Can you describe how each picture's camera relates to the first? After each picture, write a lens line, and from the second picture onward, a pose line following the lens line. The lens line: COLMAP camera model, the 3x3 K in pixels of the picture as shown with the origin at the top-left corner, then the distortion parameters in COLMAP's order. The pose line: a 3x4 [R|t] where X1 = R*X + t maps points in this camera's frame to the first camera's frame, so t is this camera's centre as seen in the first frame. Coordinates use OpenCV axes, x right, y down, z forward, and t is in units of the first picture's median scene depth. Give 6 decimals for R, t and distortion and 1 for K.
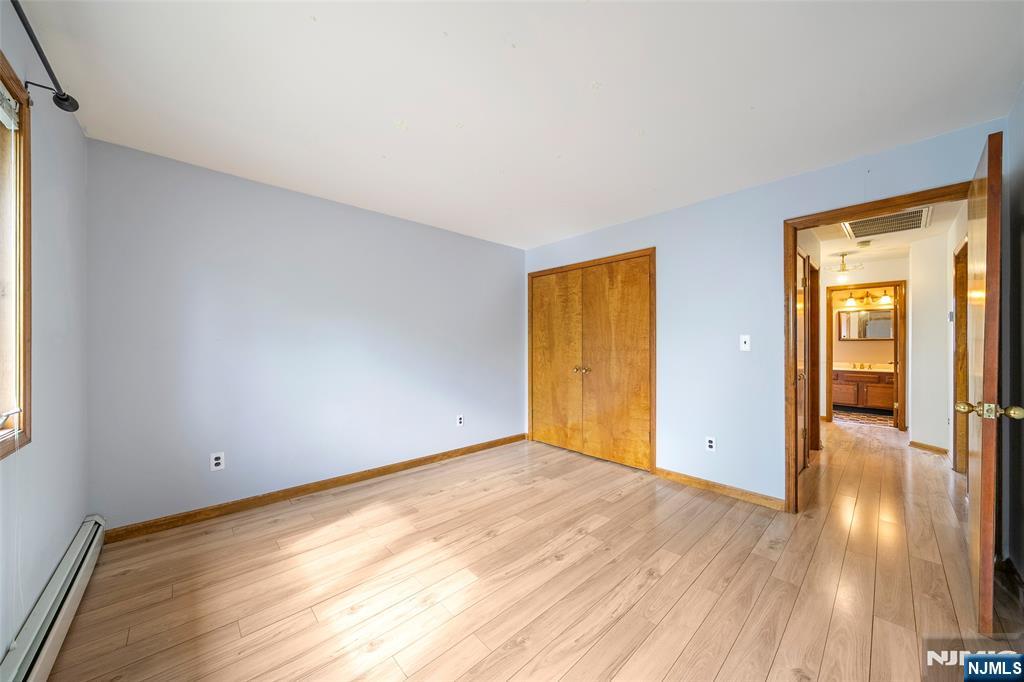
lens RADIAL K [[357.4, 0, 513.3], [0, 357.4, 341.7], [0, 0, 1]] dist [-0.001581, -0.000044]
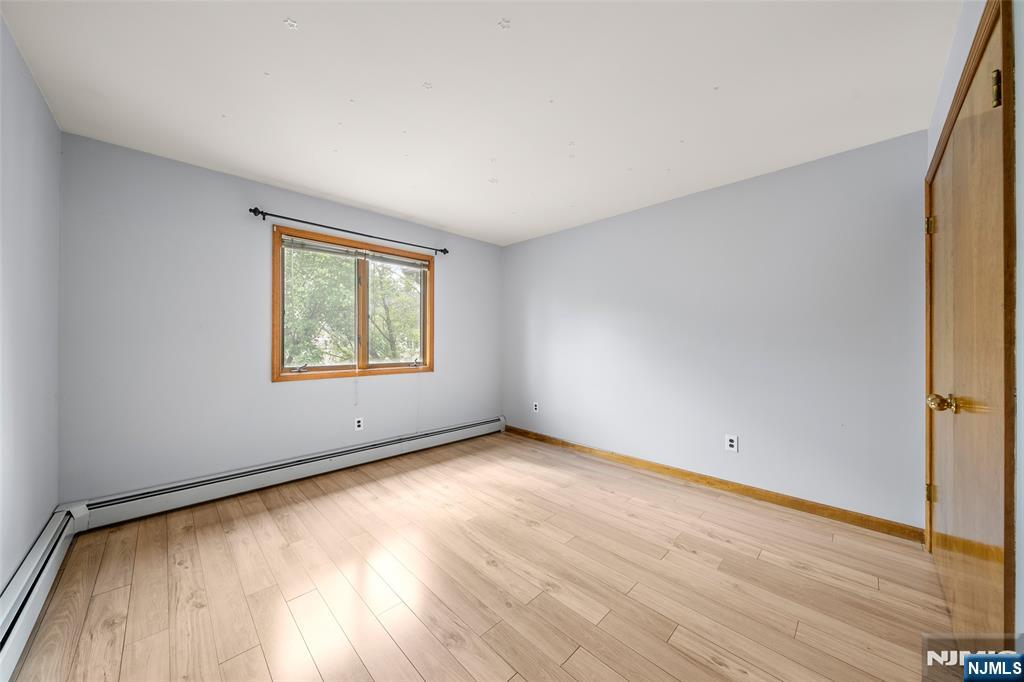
lens RADIAL K [[357.4, 0, 513.3], [0, 357.4, 341.7], [0, 0, 1]] dist [-0.001581, -0.000044]
pose [[0.017953, 0.002476, -0.999836, 0.812214], [0.011068, 0.999935, 0.002675, 0.012420], [0.999778, -0.011115, 0.017925, 0.792017]]
